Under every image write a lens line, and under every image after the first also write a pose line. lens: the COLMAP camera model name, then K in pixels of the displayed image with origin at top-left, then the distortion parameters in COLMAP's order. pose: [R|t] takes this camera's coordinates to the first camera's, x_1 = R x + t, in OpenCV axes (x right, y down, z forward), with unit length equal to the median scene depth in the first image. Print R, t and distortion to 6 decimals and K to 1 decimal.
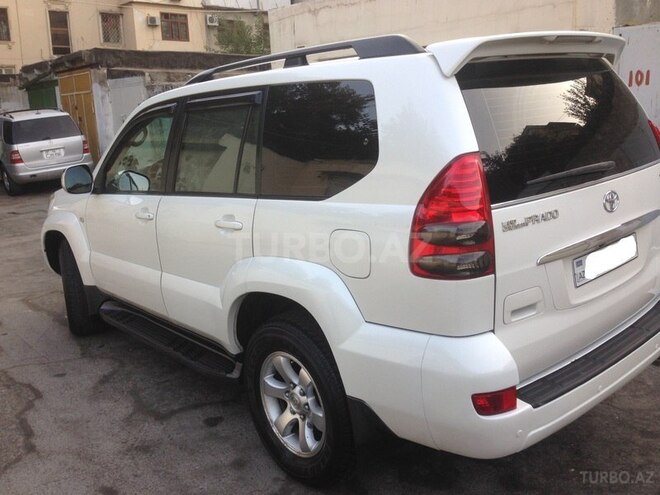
lens RADIAL K [[623.3, 0, 333.7], [0, 623.3, 251.4], [0, 0, 1]] dist [0.033250, 0.000000]
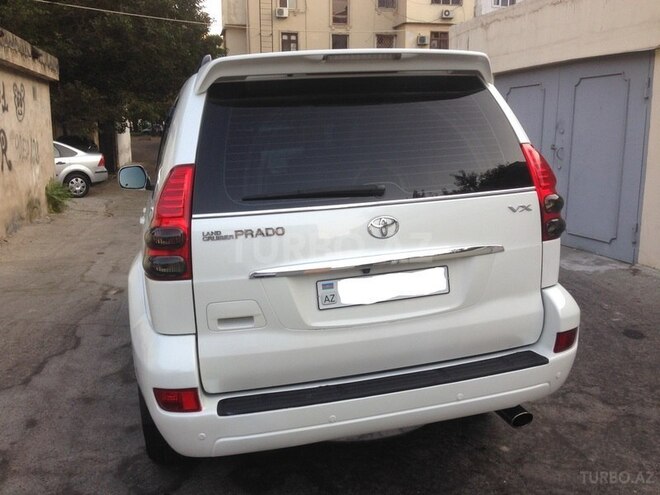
lens RADIAL K [[623.3, 0, 326.9], [0, 623.3, 248.1], [0, 0, 1]] dist [0.033250, 0.000000]
pose [[0.899080, 0.107647, -0.424344, 0.698244], [-0.119640, 0.992816, -0.001632, -0.032838], [0.421120, 0.052236, 0.905500, 0.105842]]
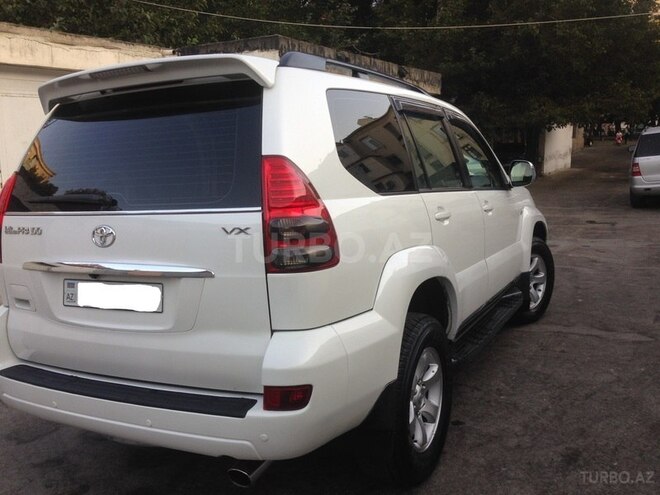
lens RADIAL K [[623.3, 0, 331.1], [0, 623.3, 248.9], [0, 0, 1]] dist [0.033250, 0.000000]
pose [[0.349192, 0.177212, -0.920142, 1.328206], [-0.193529, 0.974423, 0.114222, -0.217129], [0.916849, 0.138189, 0.374556, 0.876709]]
